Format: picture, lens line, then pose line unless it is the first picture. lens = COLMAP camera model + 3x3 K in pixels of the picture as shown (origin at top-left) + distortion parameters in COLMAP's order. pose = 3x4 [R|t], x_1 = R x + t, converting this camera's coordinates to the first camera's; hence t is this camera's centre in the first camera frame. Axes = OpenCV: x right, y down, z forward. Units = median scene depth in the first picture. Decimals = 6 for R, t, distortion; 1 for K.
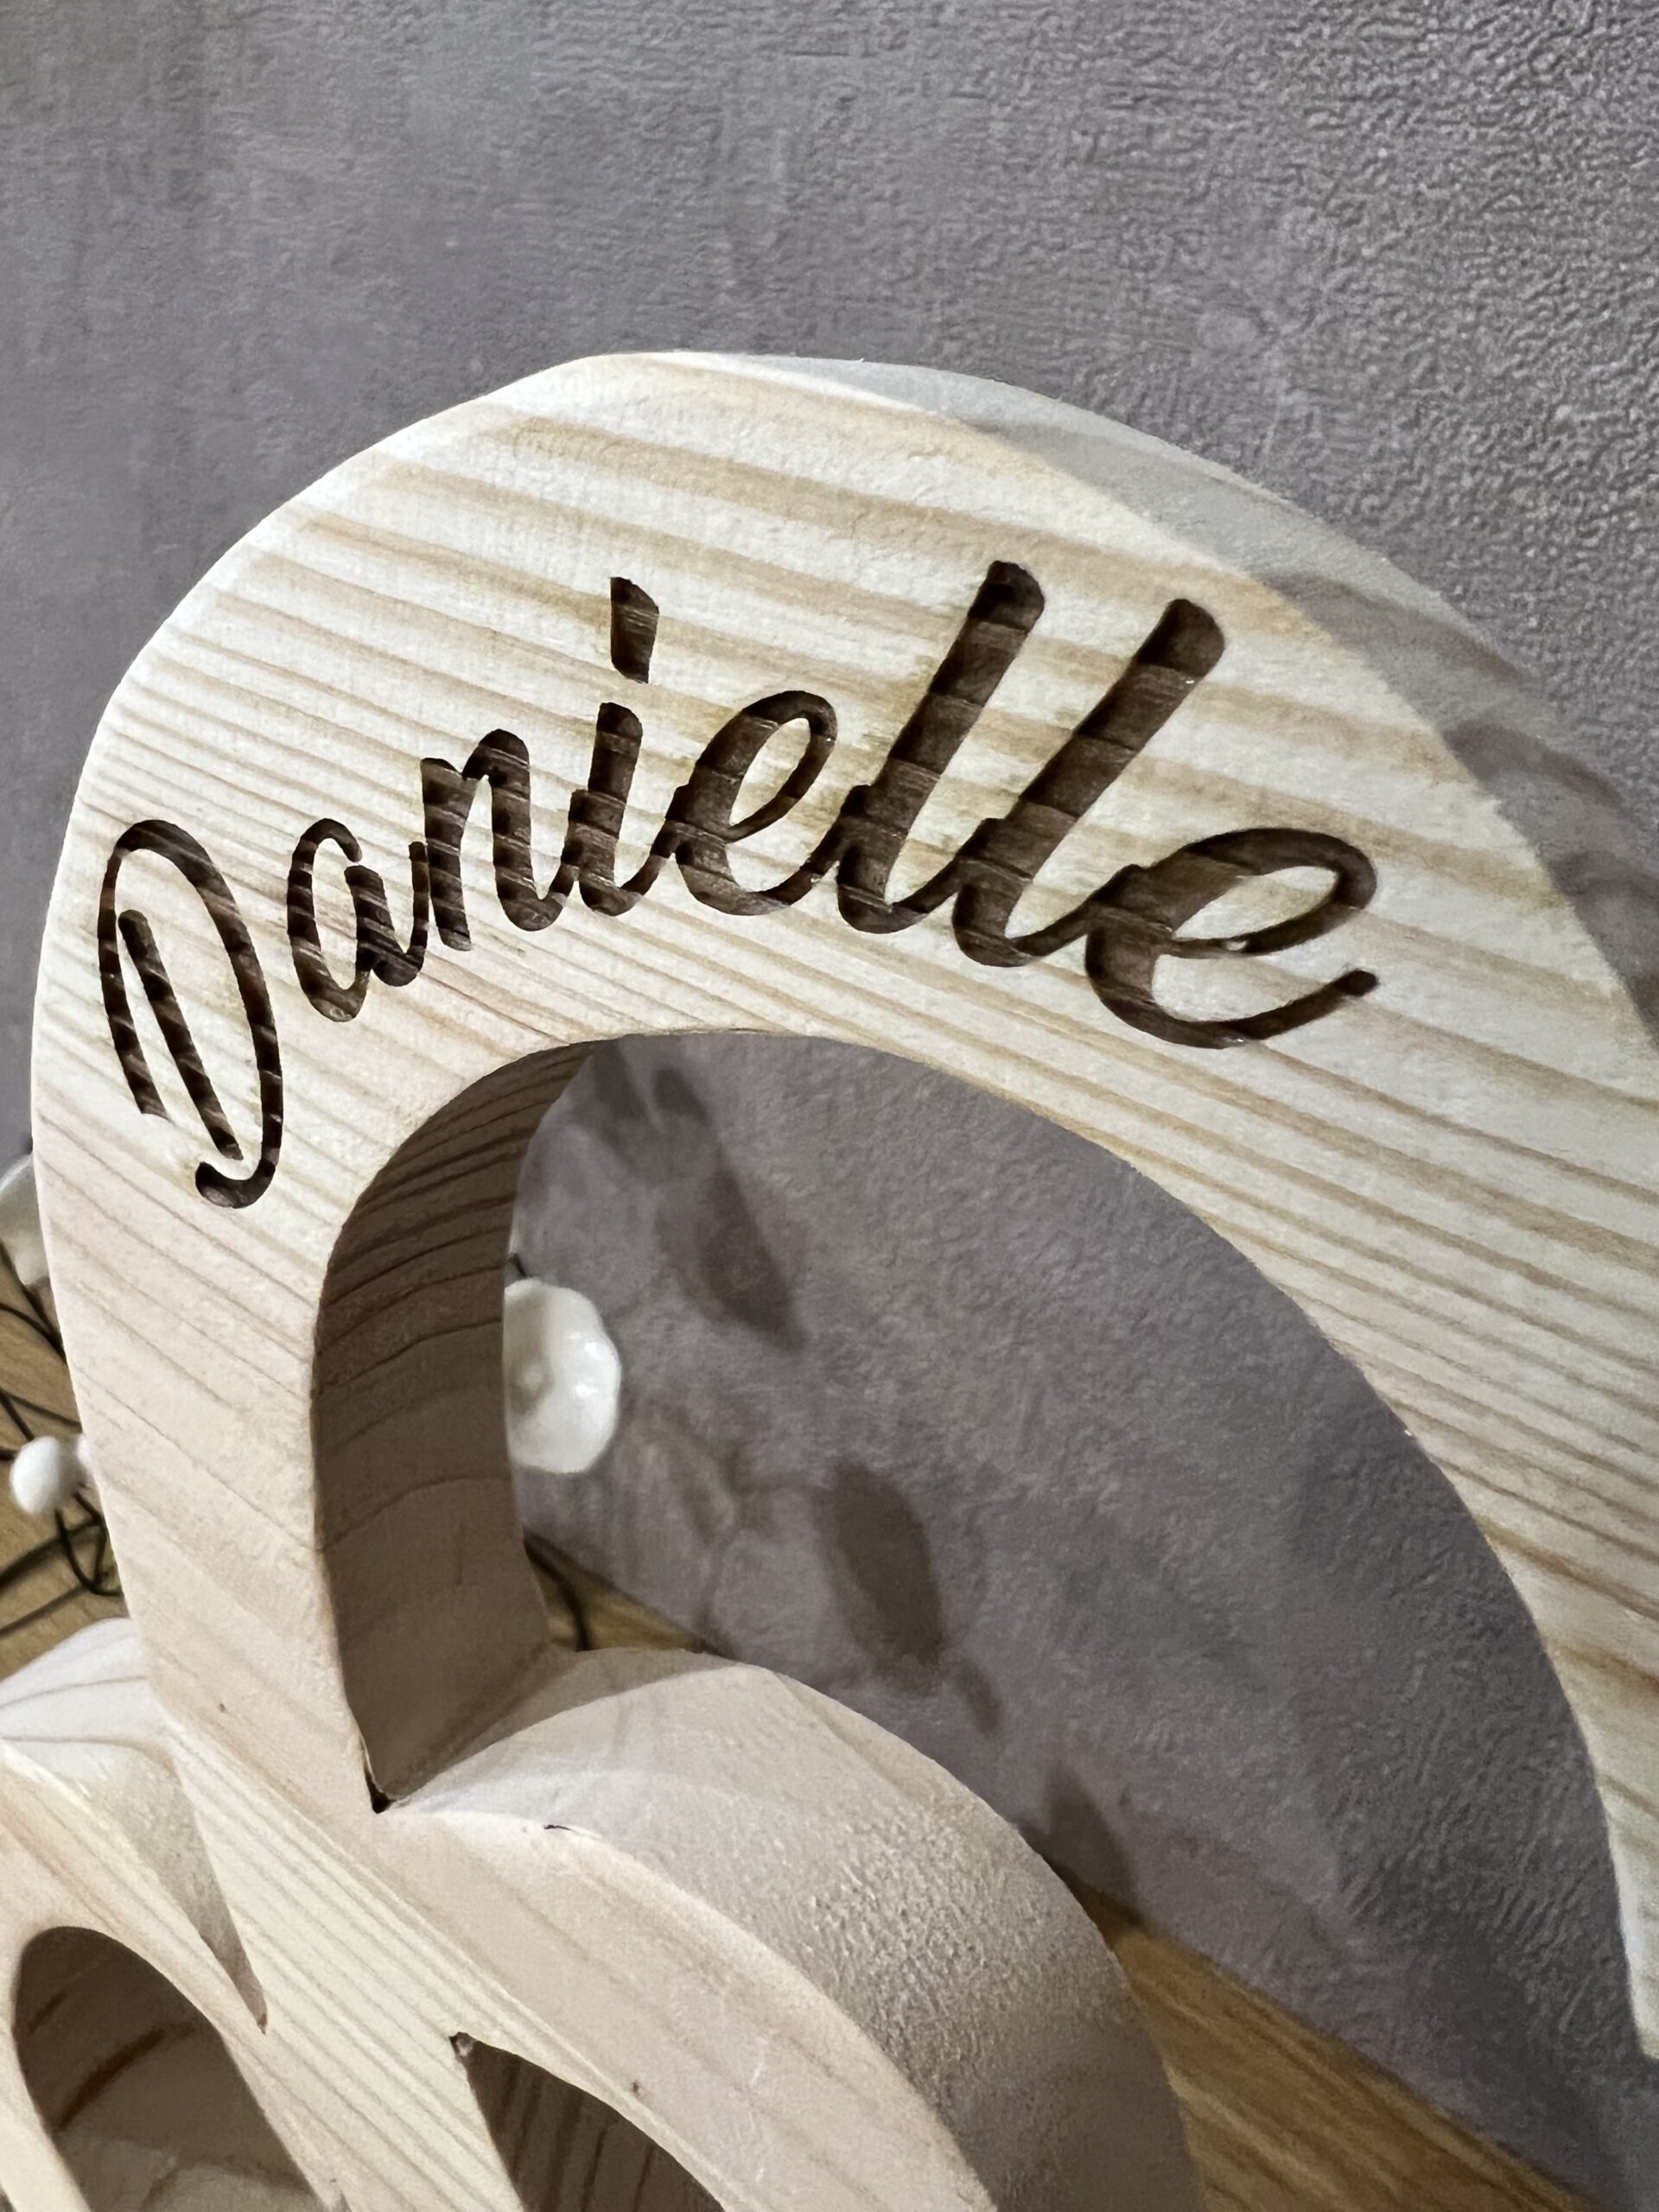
lens RADIAL K [[1711.0, 0, 572.7], [0, 1711.0, 964.3], [0, 0, 1]] dist [-0.010913, -0.003863]
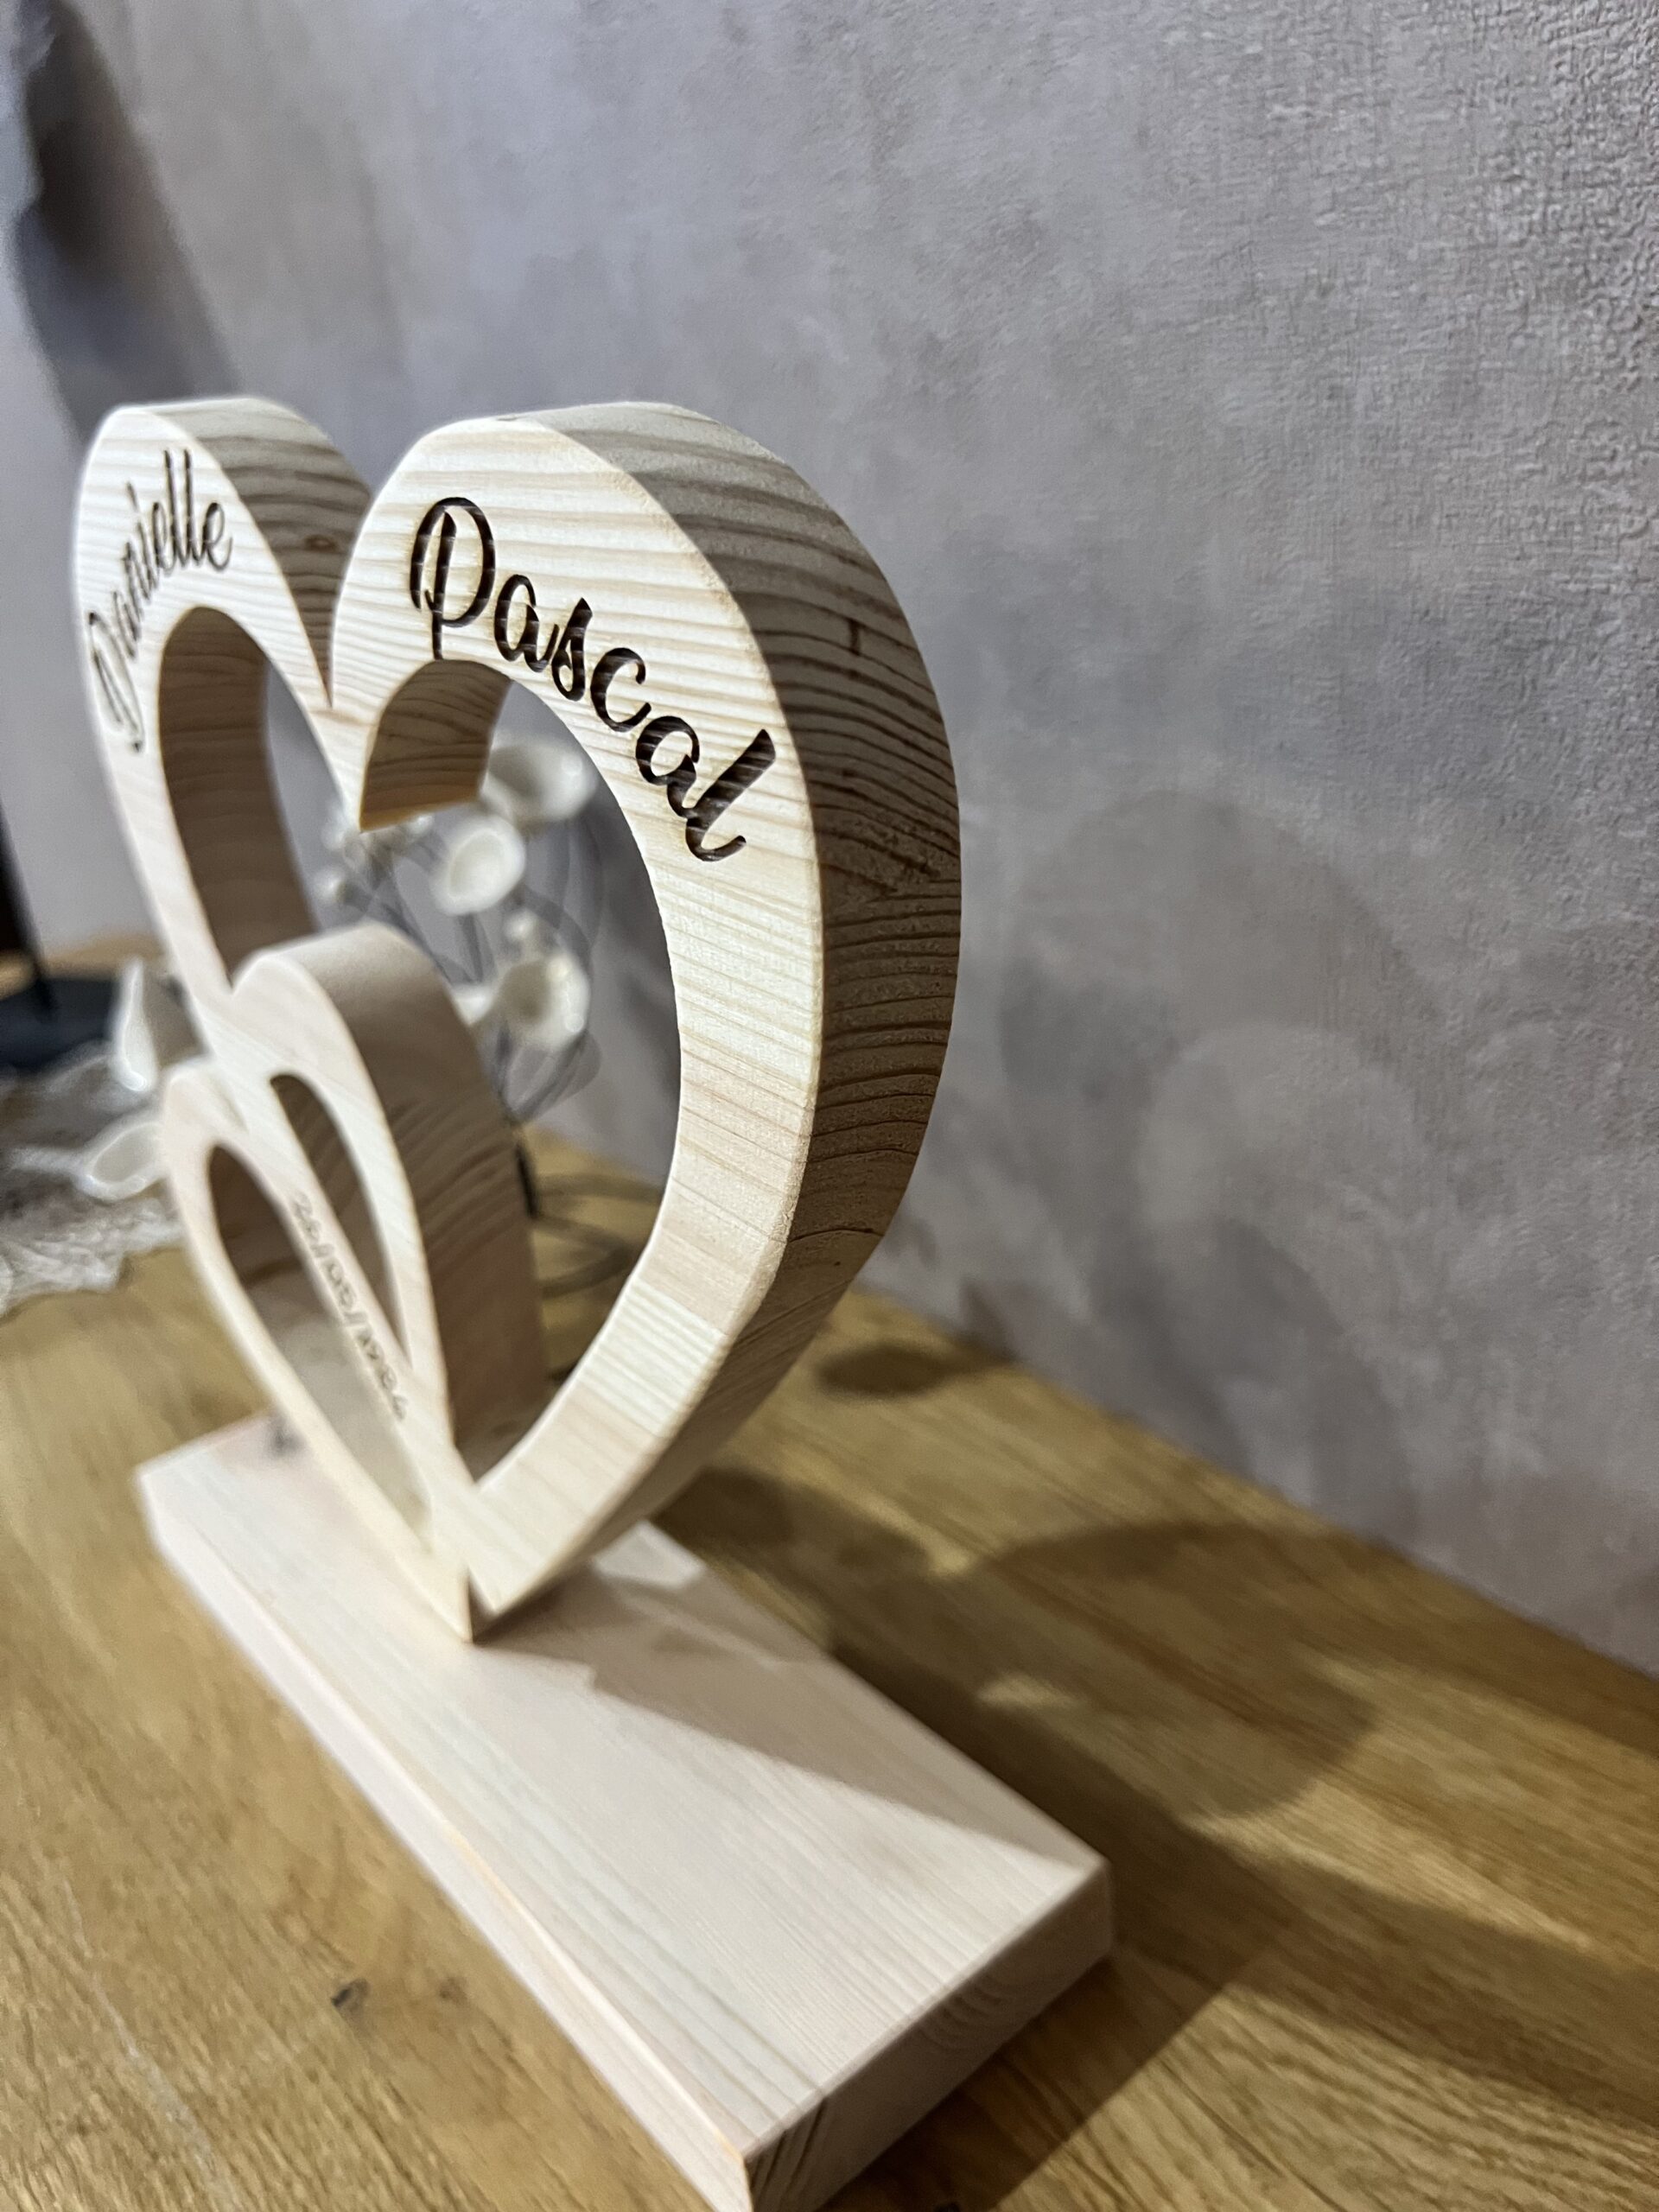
lens RADIAL K [[1773.0, 0, 829.5], [0, 1773.0, 1106.0], [0, 0, 1]] dist [-0.033509, -0.001621]
pose [[0.956431, -0.096260, -0.275634, 1.931868], [0.099721, 0.995014, -0.001467, 1.006040], [0.274401, -0.026083, 0.961262, -1.727614]]
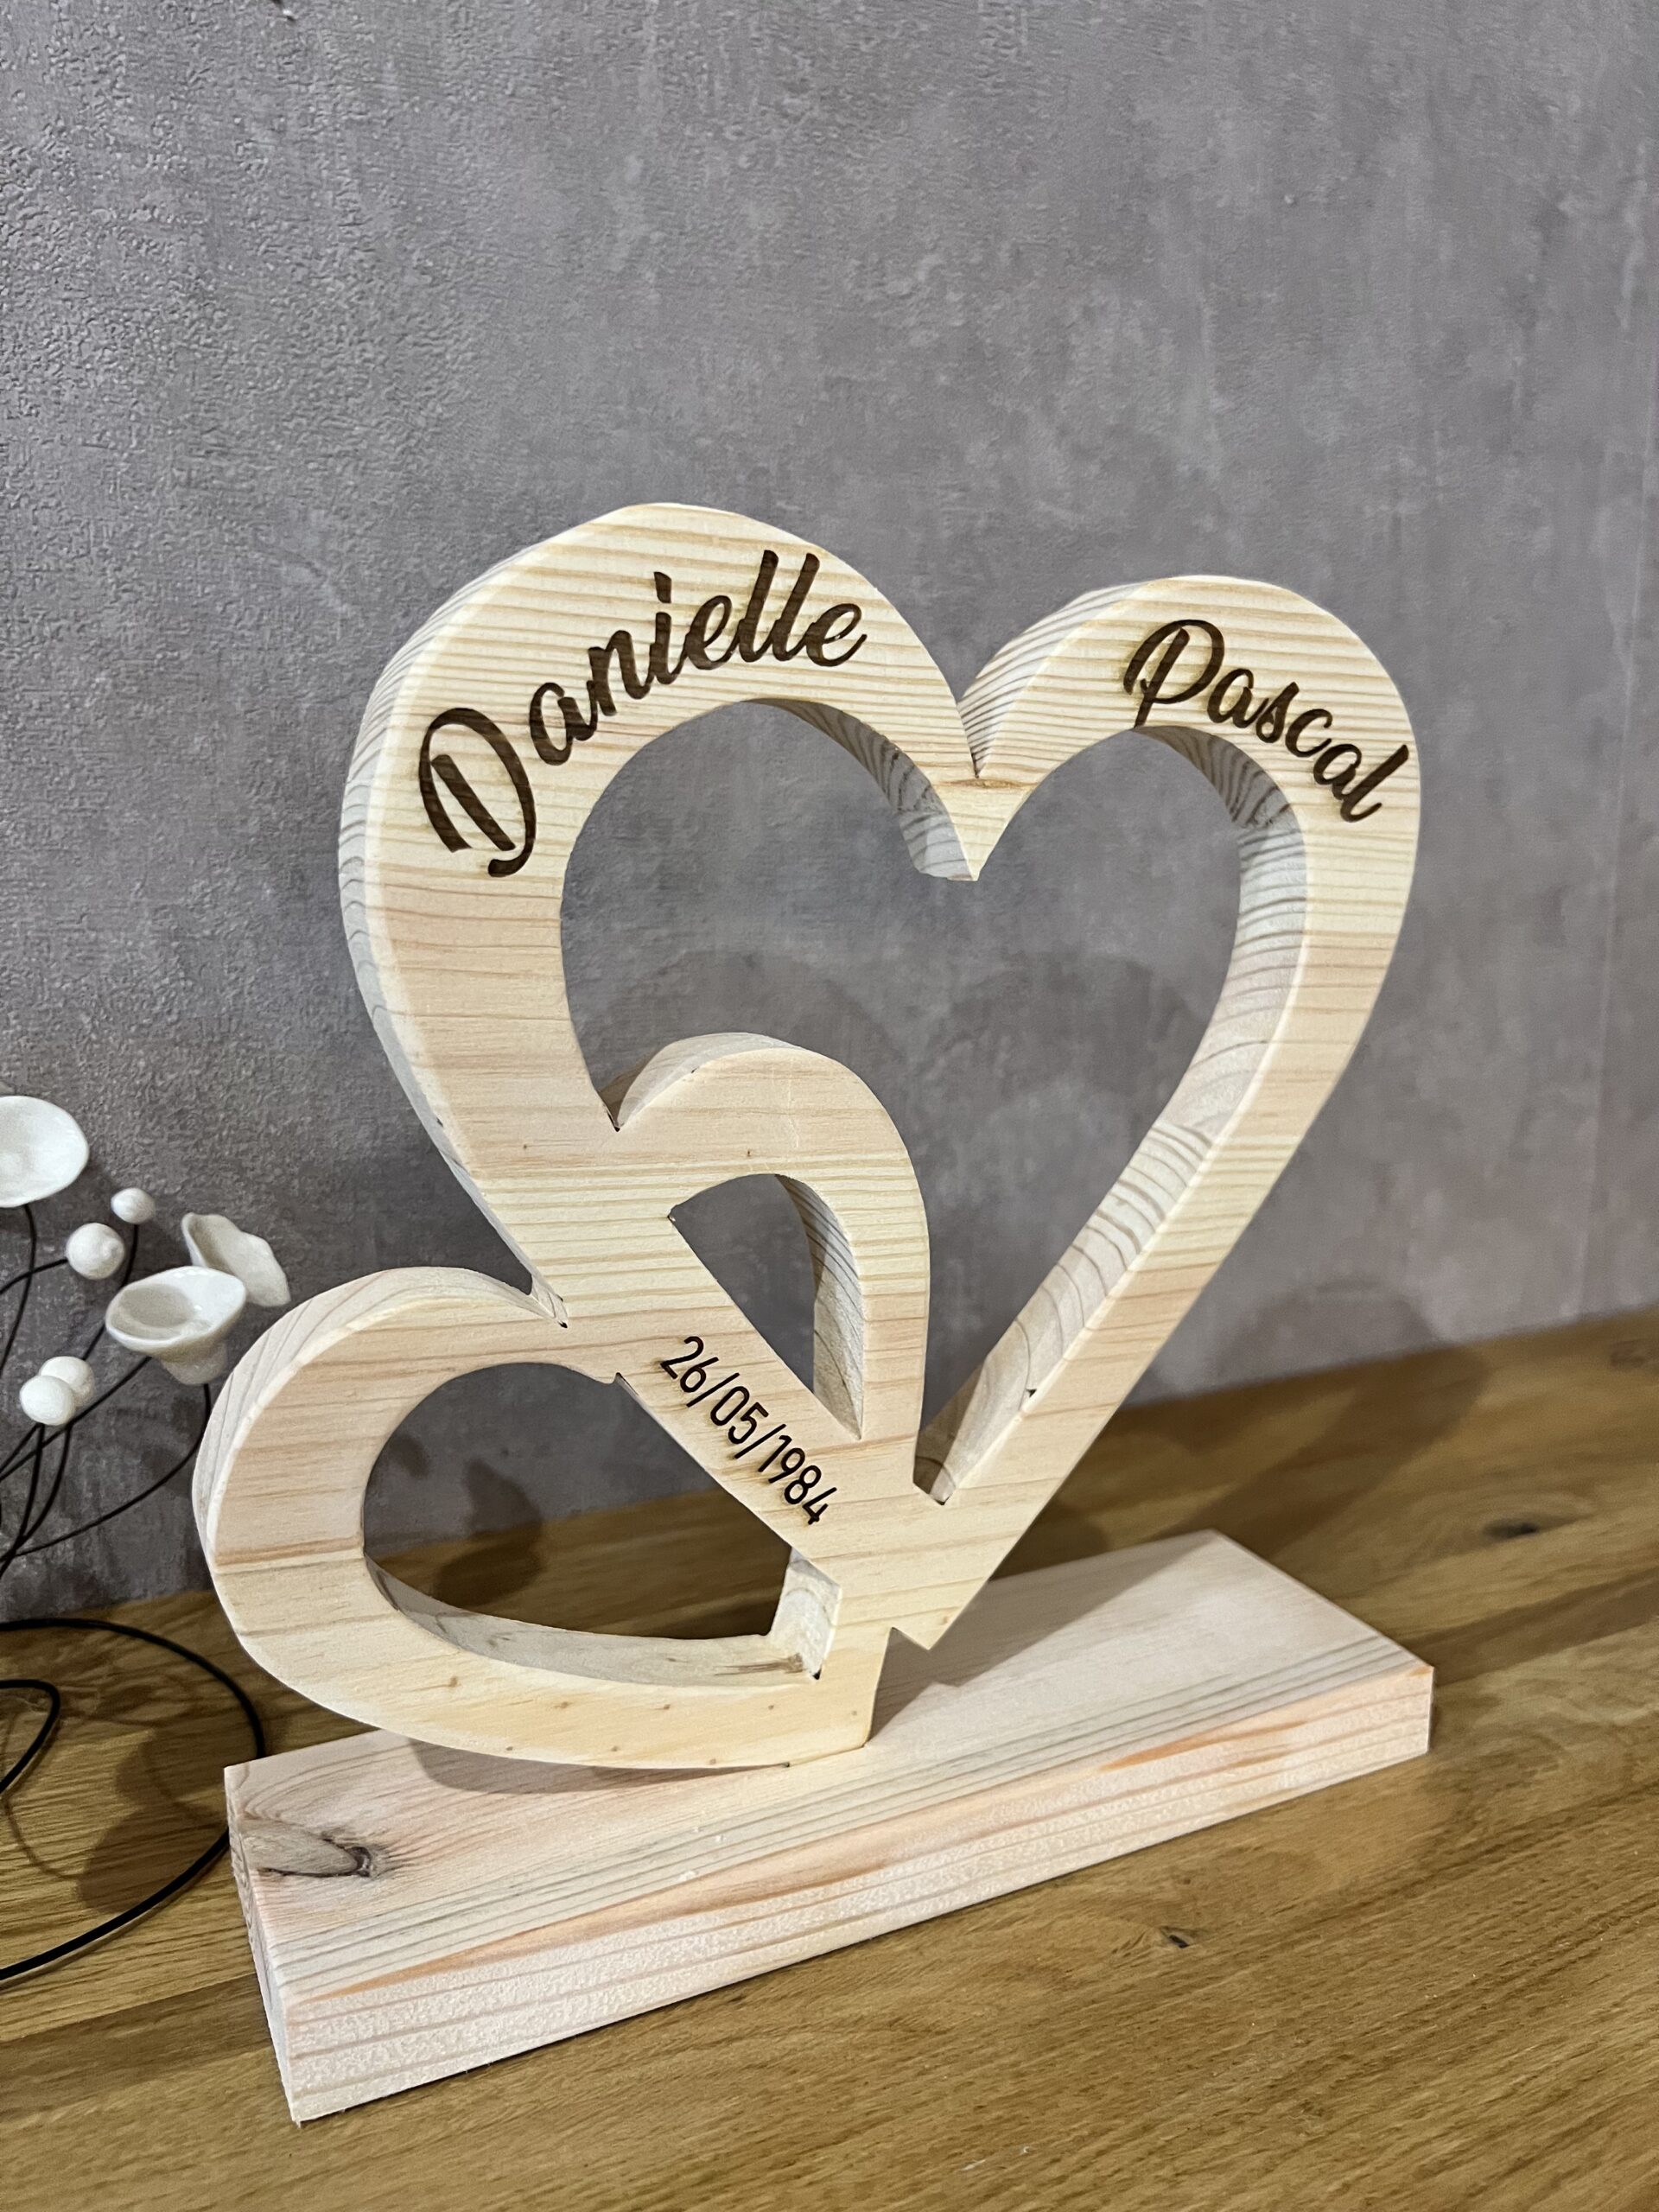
lens RADIAL K [[1694.6, 0, 840.9], [0, 1694.6, 1100.9], [0, 0, 1]] dist [0.001042, 0.003335]
pose [[0.435578, -0.276799, 0.856536, -2.569425], [0.388792, 0.916064, 0.098322, 0.462780], [-0.811858, 0.290187, 0.506635, -0.559323]]
